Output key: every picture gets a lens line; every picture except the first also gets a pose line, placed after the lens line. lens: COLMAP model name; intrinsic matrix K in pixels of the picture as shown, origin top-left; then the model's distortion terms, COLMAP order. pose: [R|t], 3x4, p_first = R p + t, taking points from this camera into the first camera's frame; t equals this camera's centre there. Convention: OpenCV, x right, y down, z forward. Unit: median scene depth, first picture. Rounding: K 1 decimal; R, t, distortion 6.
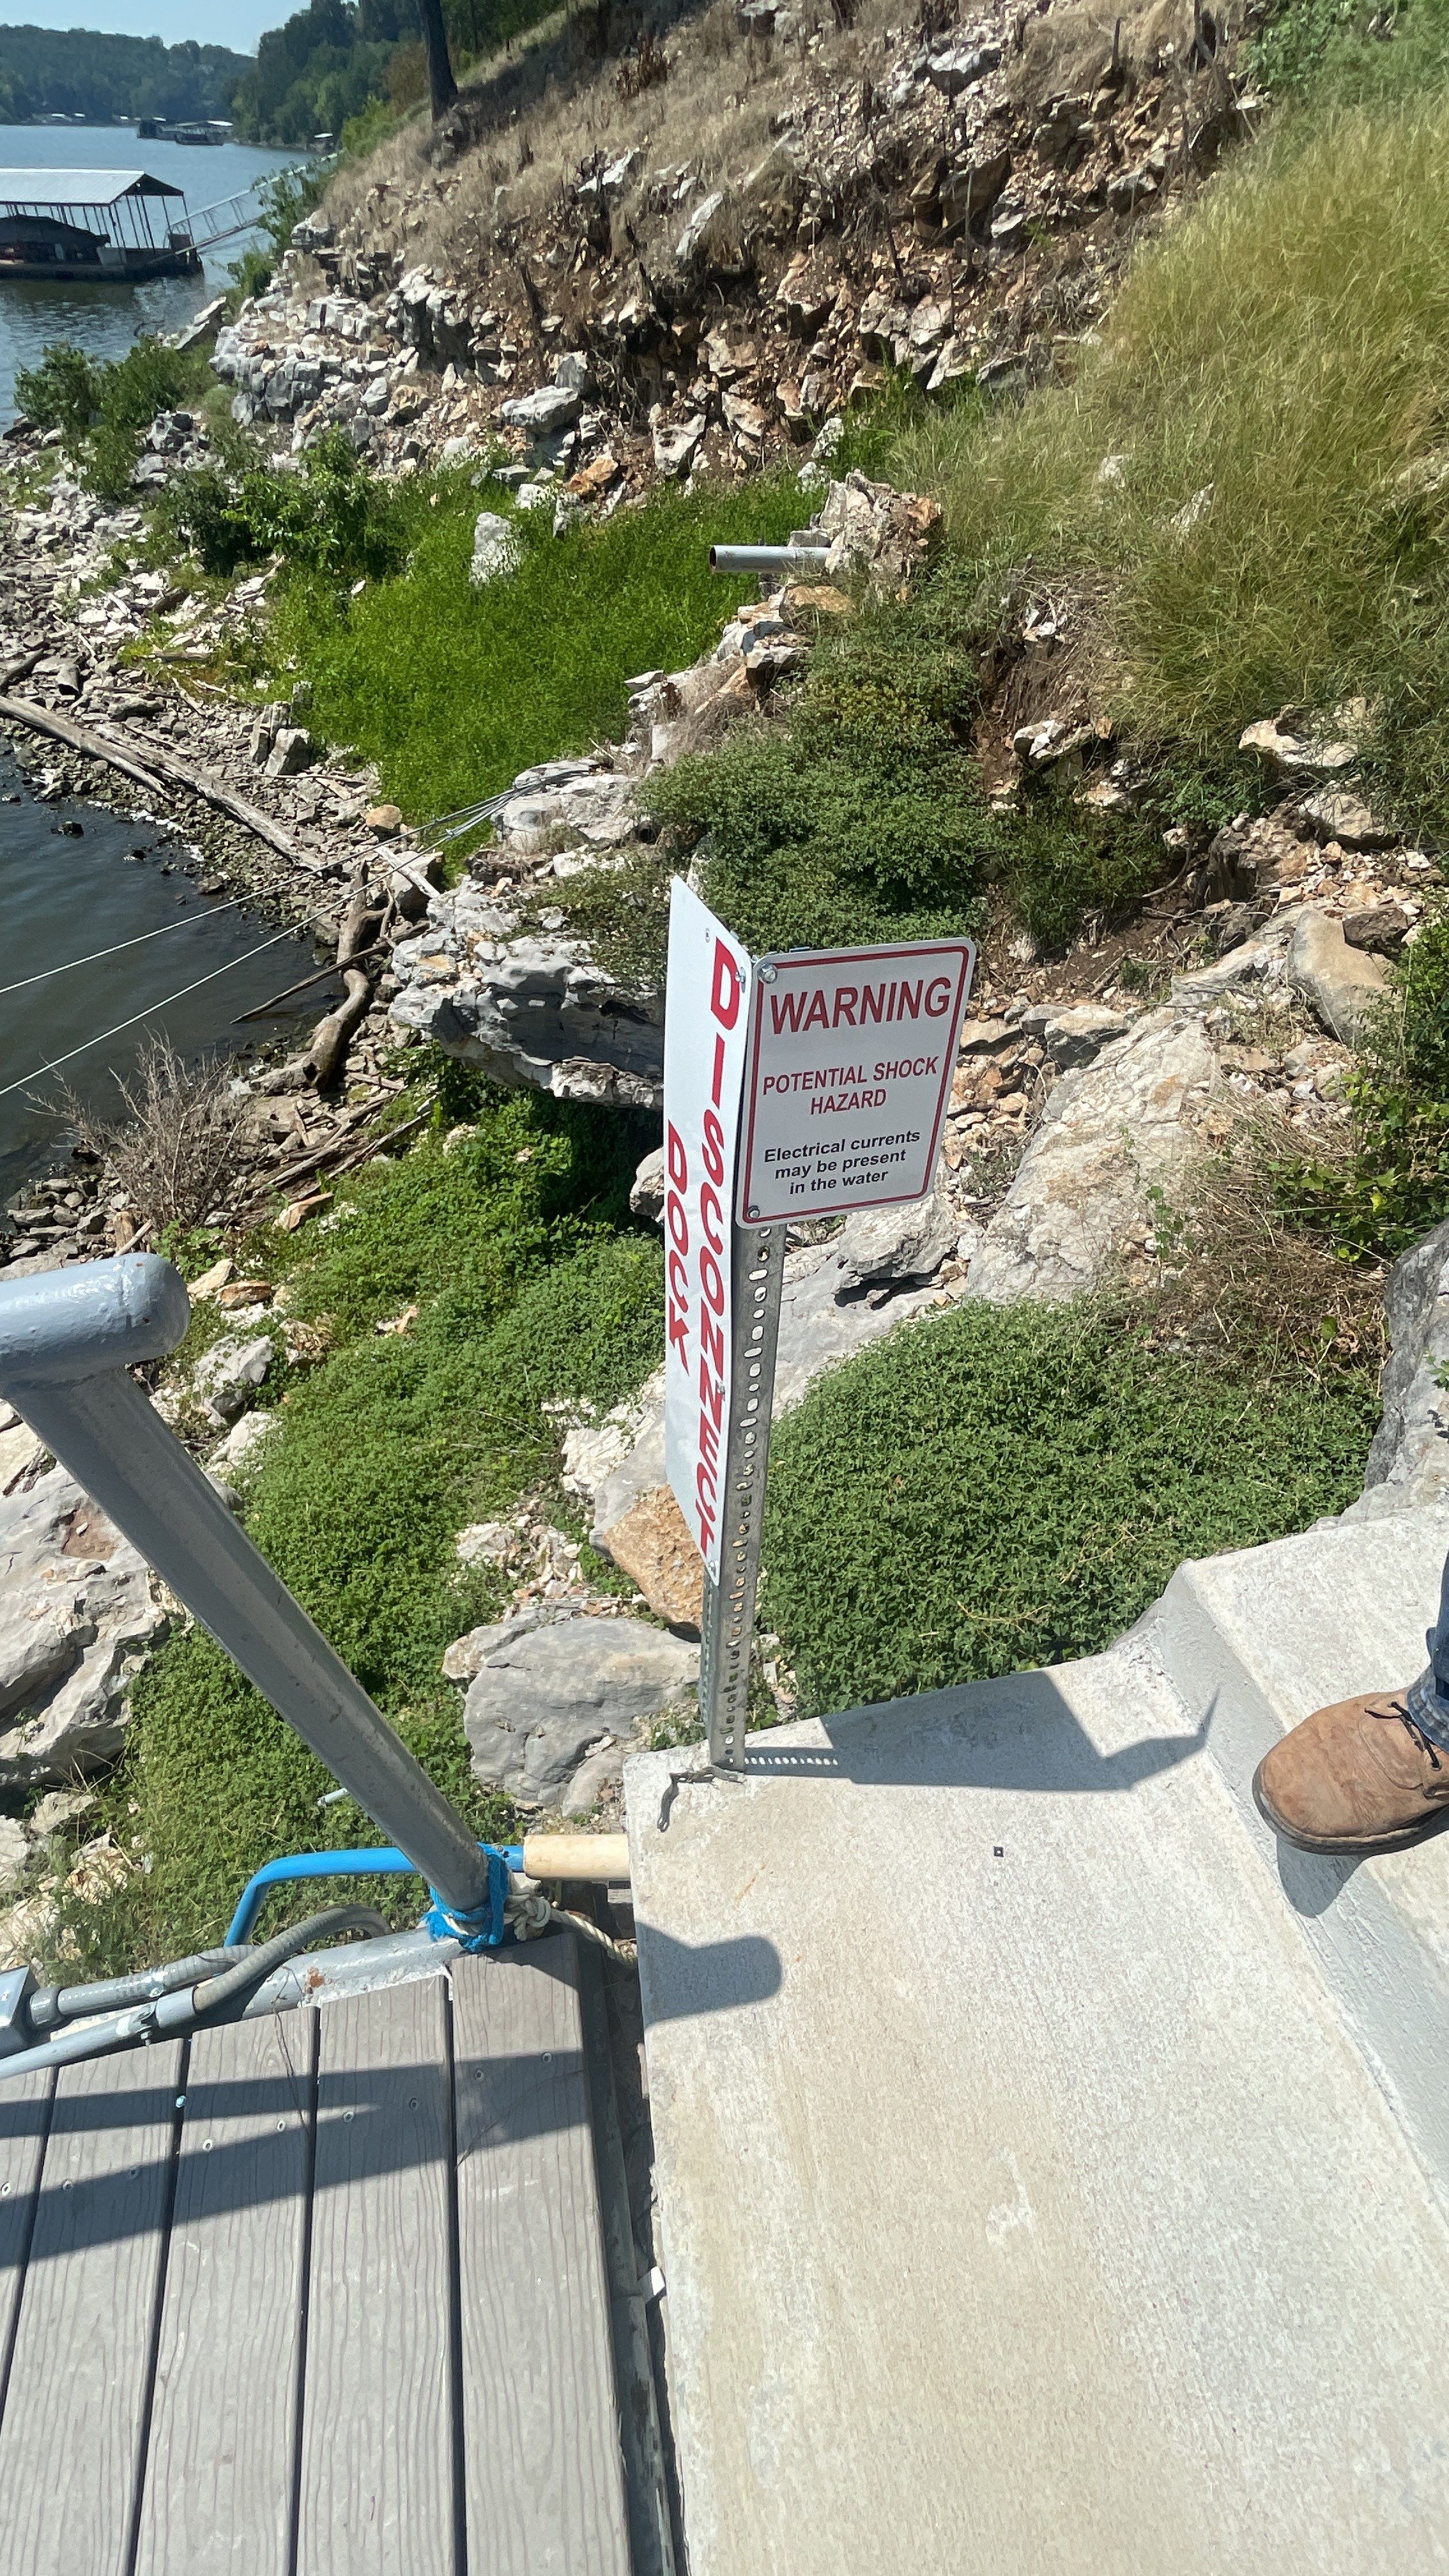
lens RADIAL K [[1210.6, 0, 729.2], [0, 1210.6, 1300.0], [0, 0, 1]] dist [-0.000307, -0.001493]
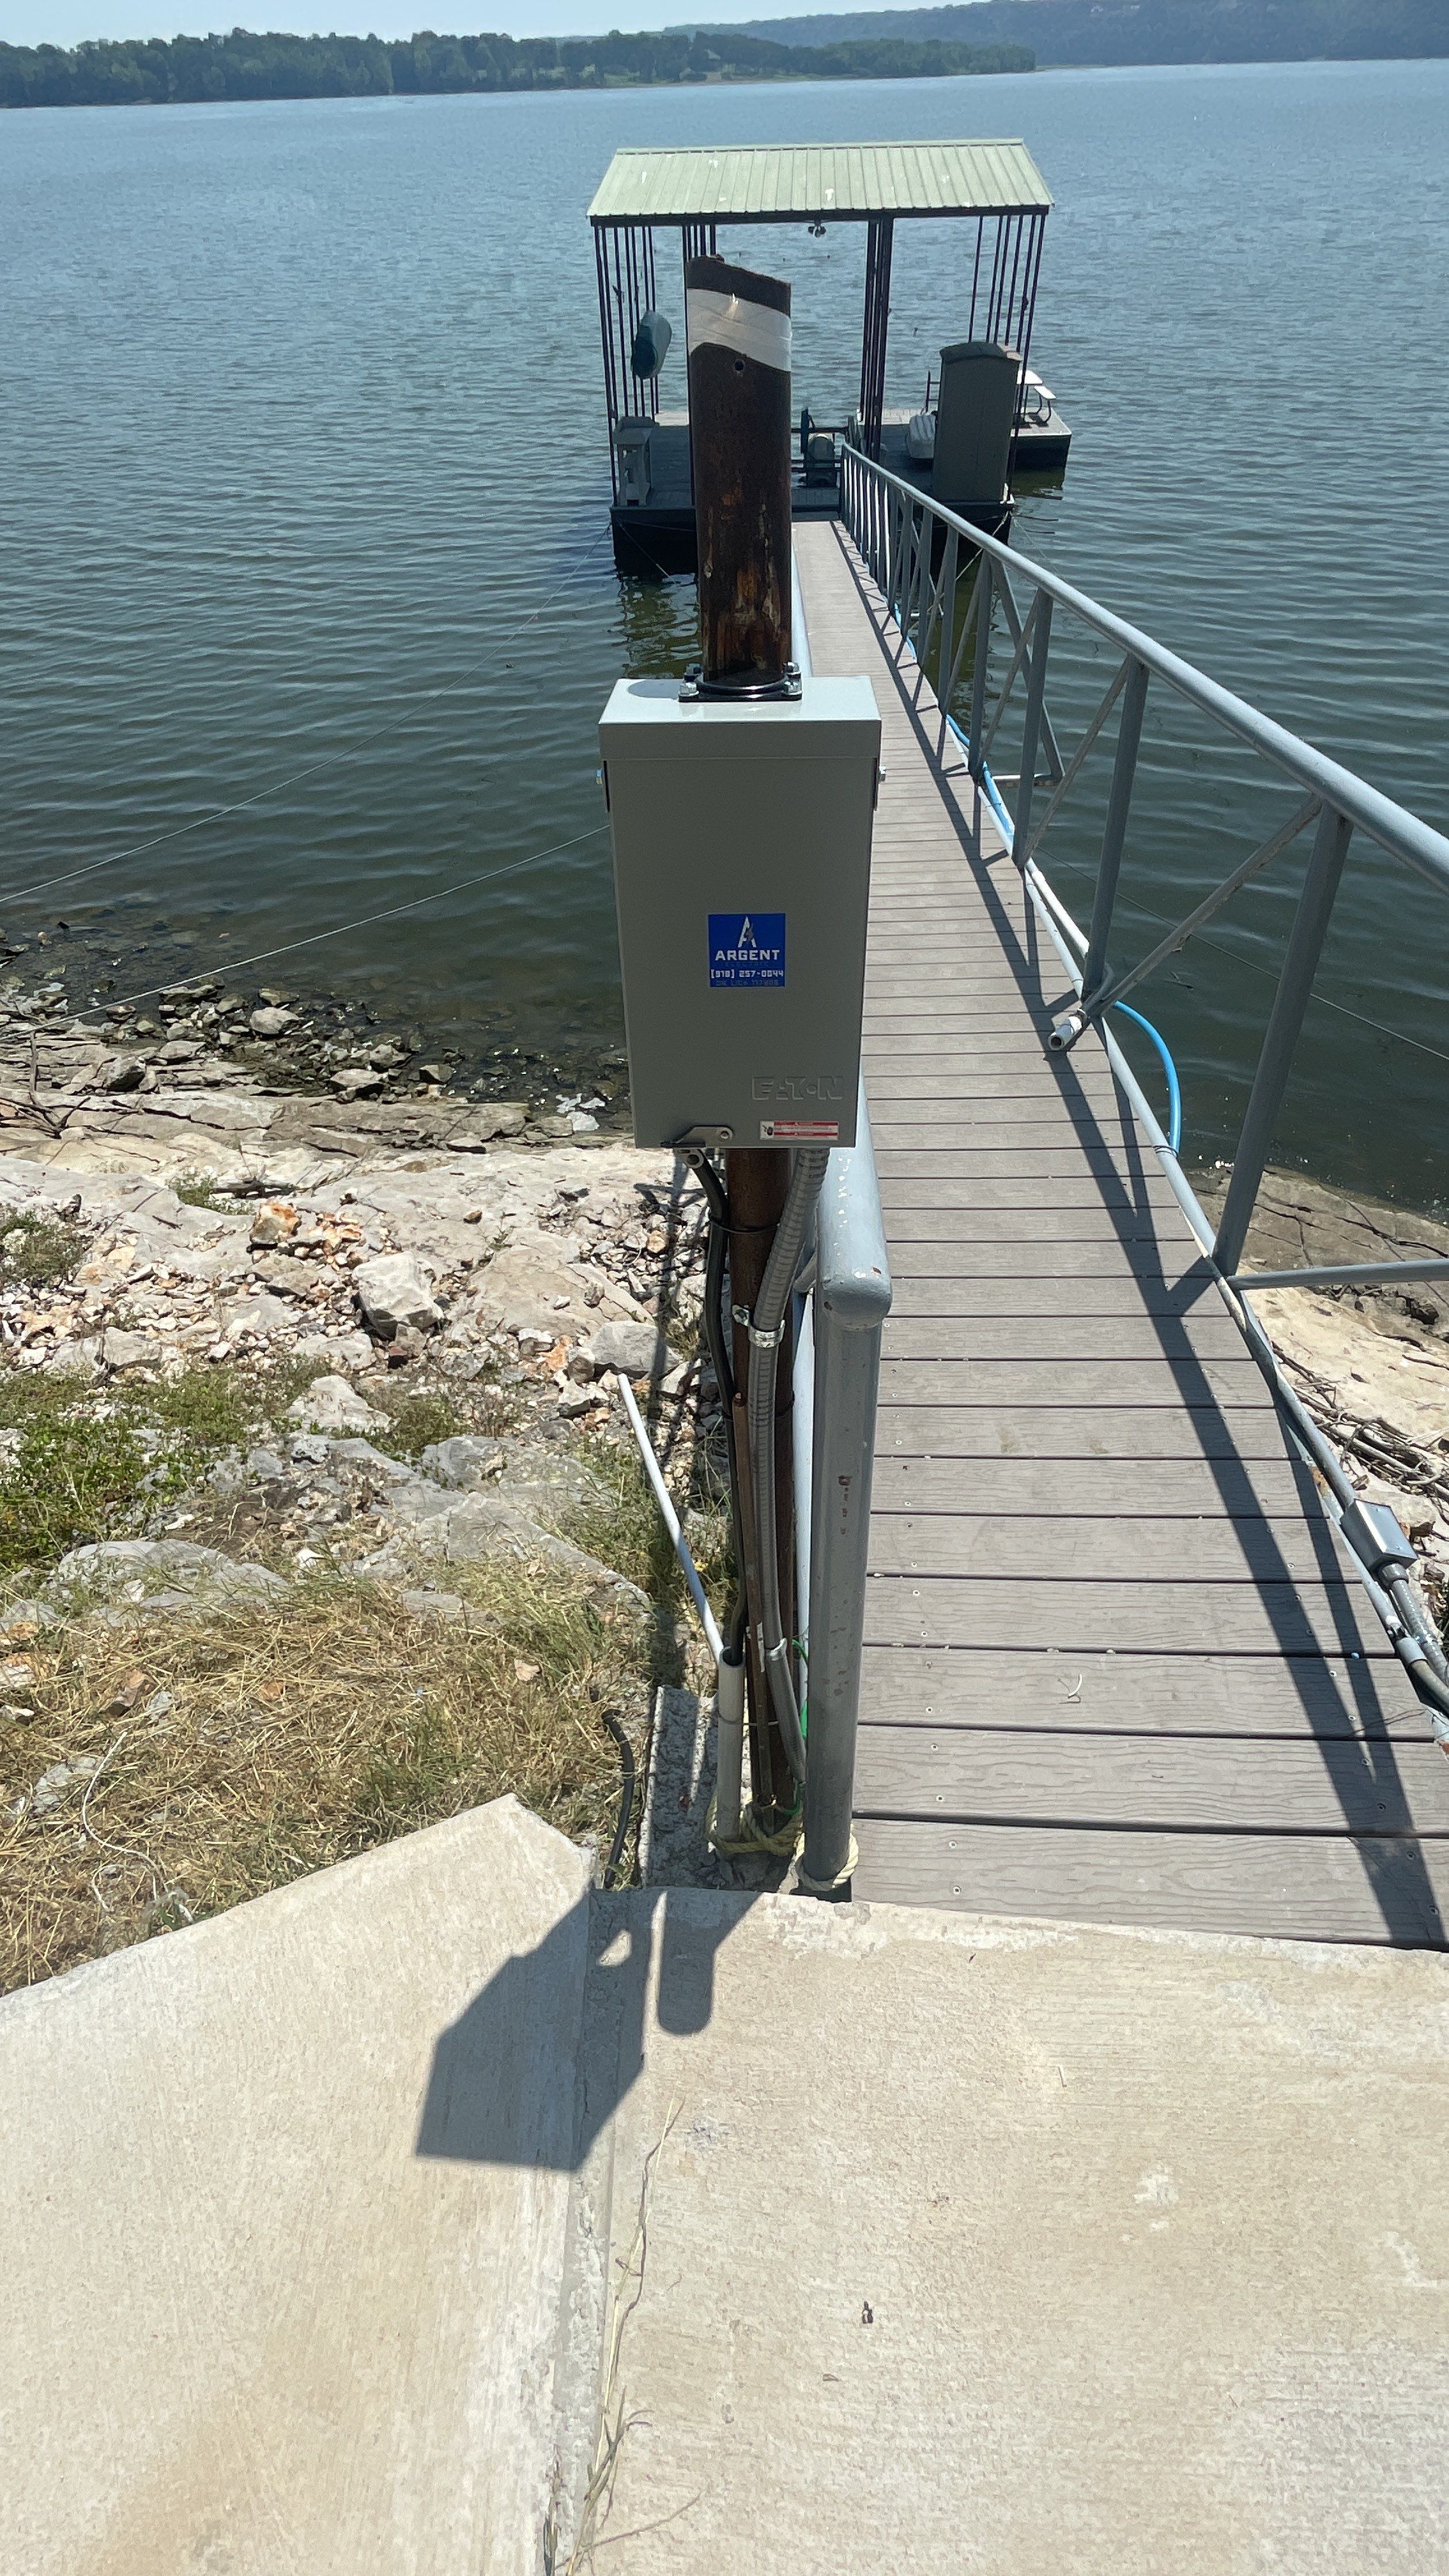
lens RADIAL K [[1210.6, 0, 729.0], [0, 1210.6, 1289.3], [0, 0, 1]] dist [-0.000307, -0.001493]
pose [[-0.225158, 0.675071, -0.702555, 0.434282], [-0.669169, 0.416961, 0.615107, 0.088935], [0.708178, 0.608624, 0.357855, -0.315780]]
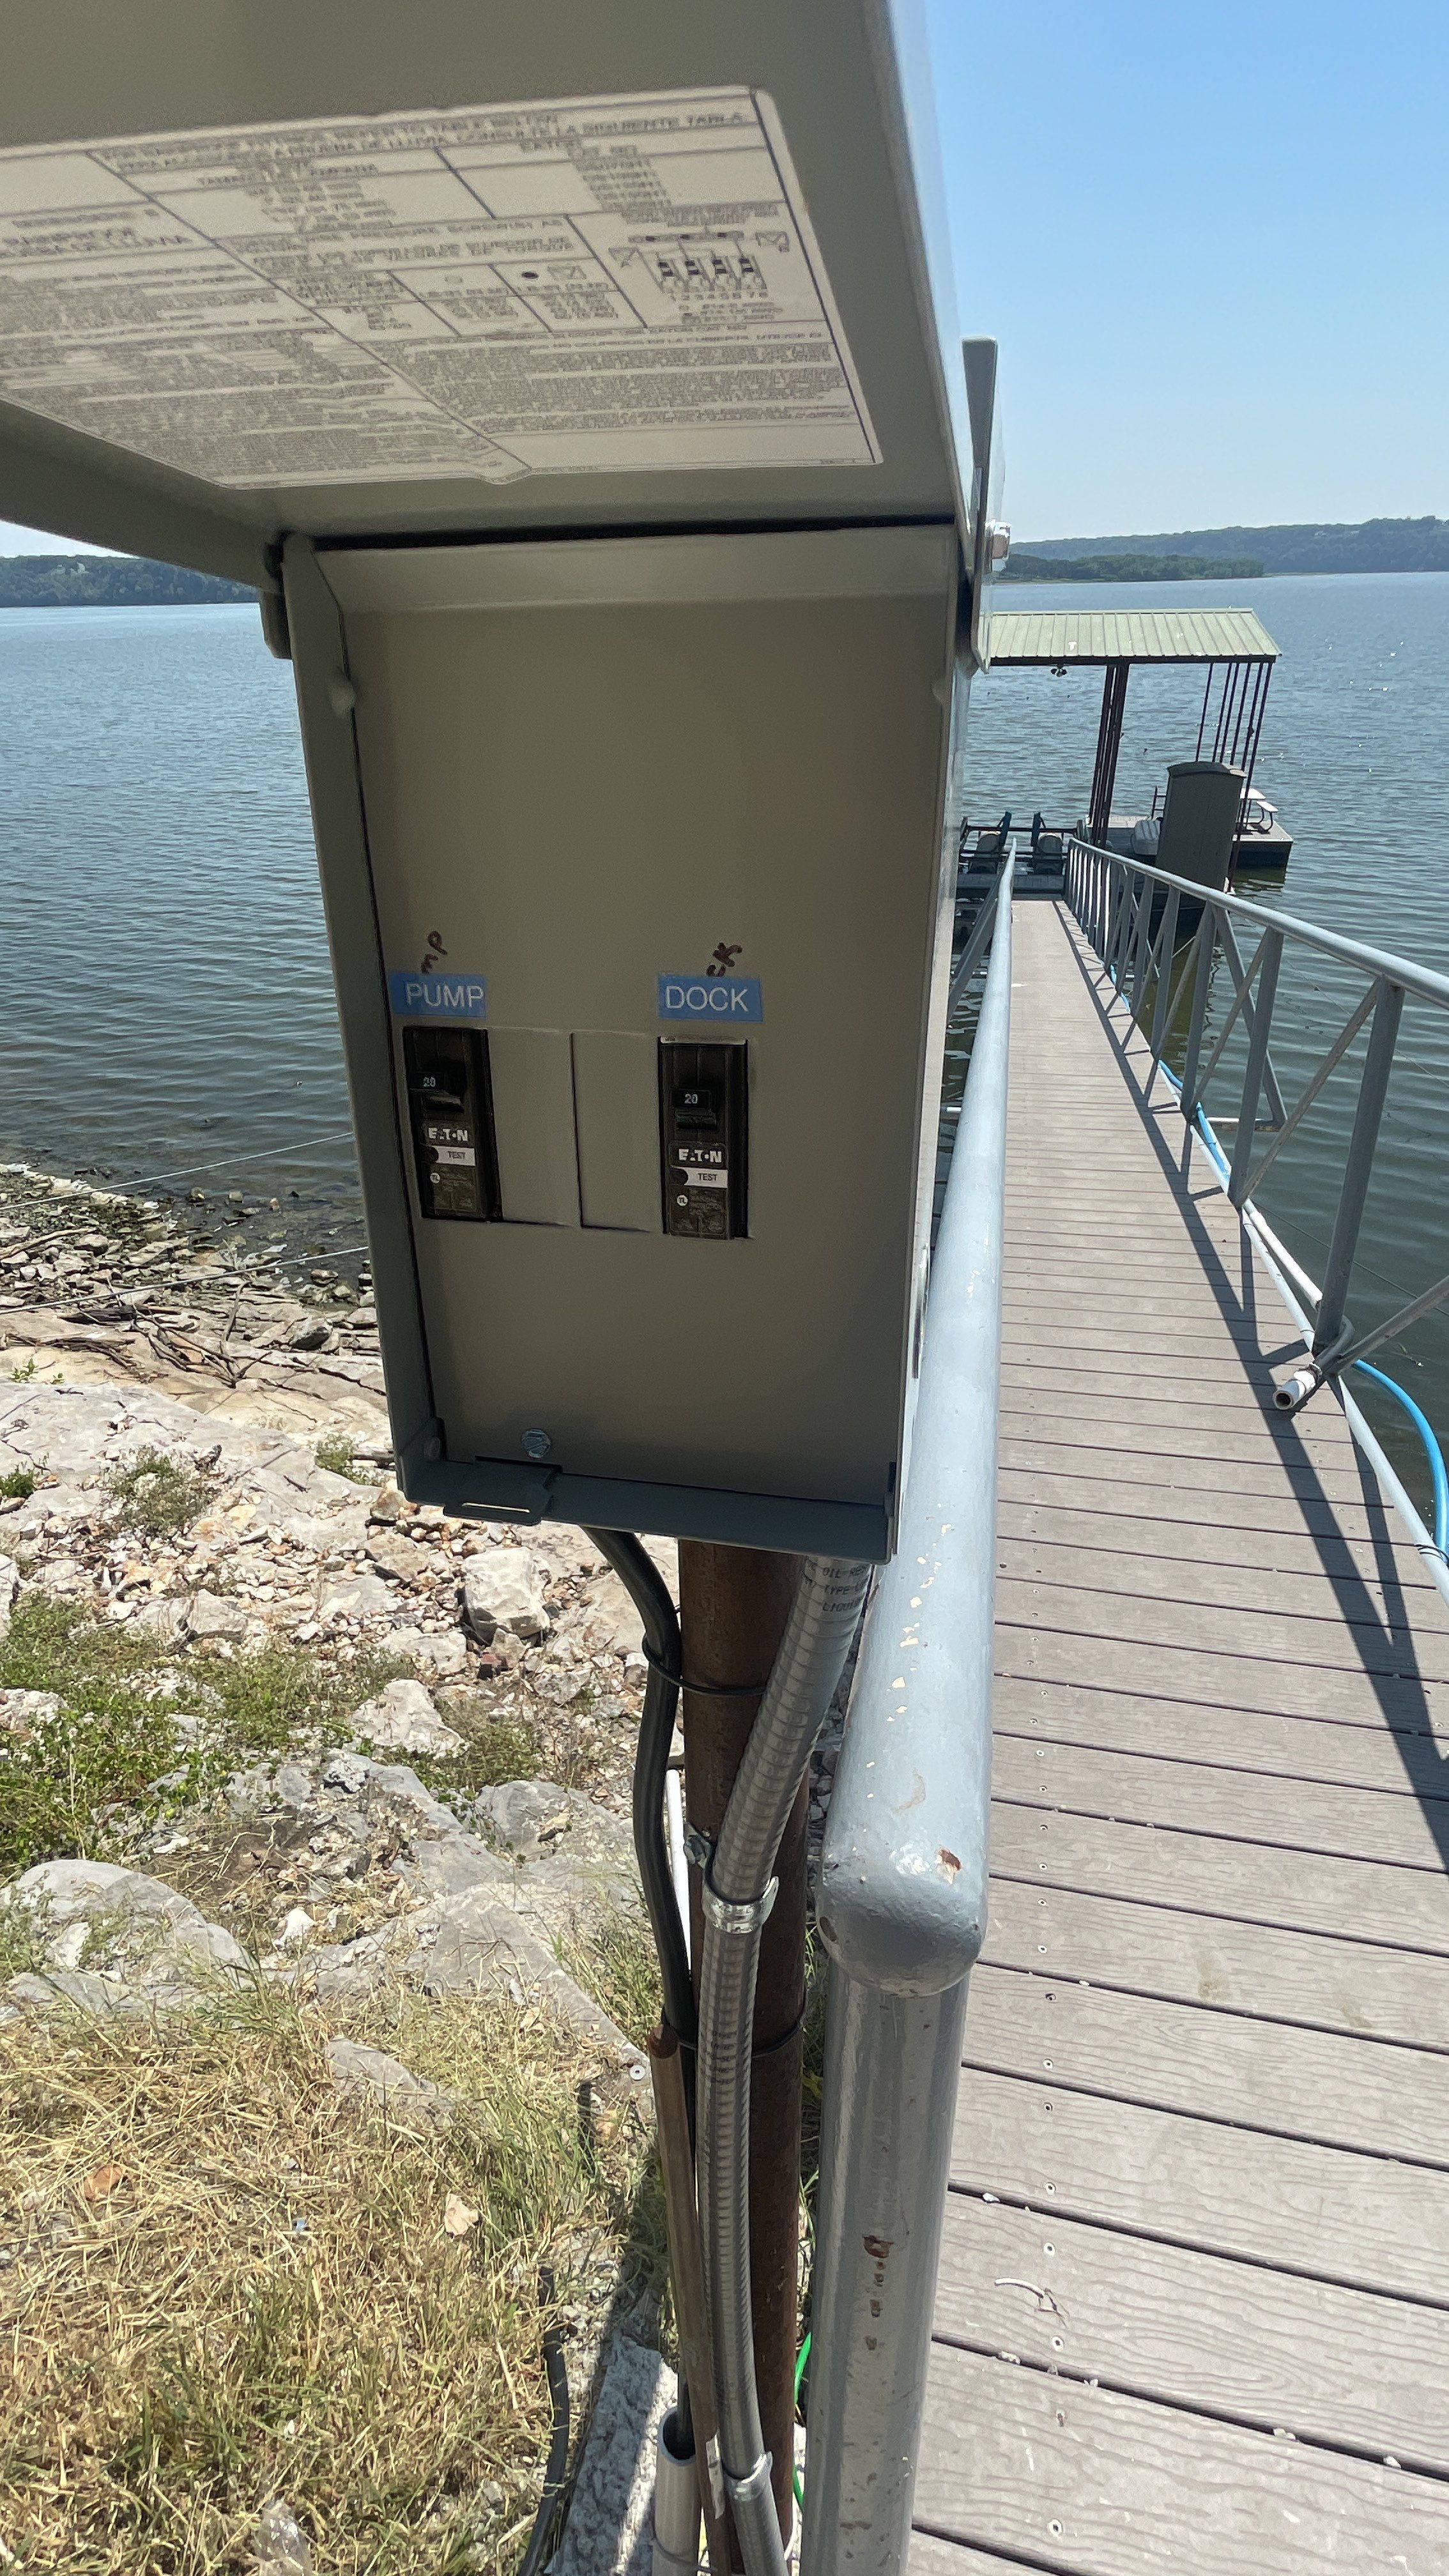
lens RADIAL K [[1210.6, 0, 731.7], [0, 1210.6, 1294.3], [0, 0, 1]] dist [-0.000307, -0.001493]
pose [[-0.399921, 0.446748, -0.800300, 0.084993], [-0.634035, 0.495689, 0.593542, 0.262095], [0.661863, 0.744788, 0.085017, -0.163617]]
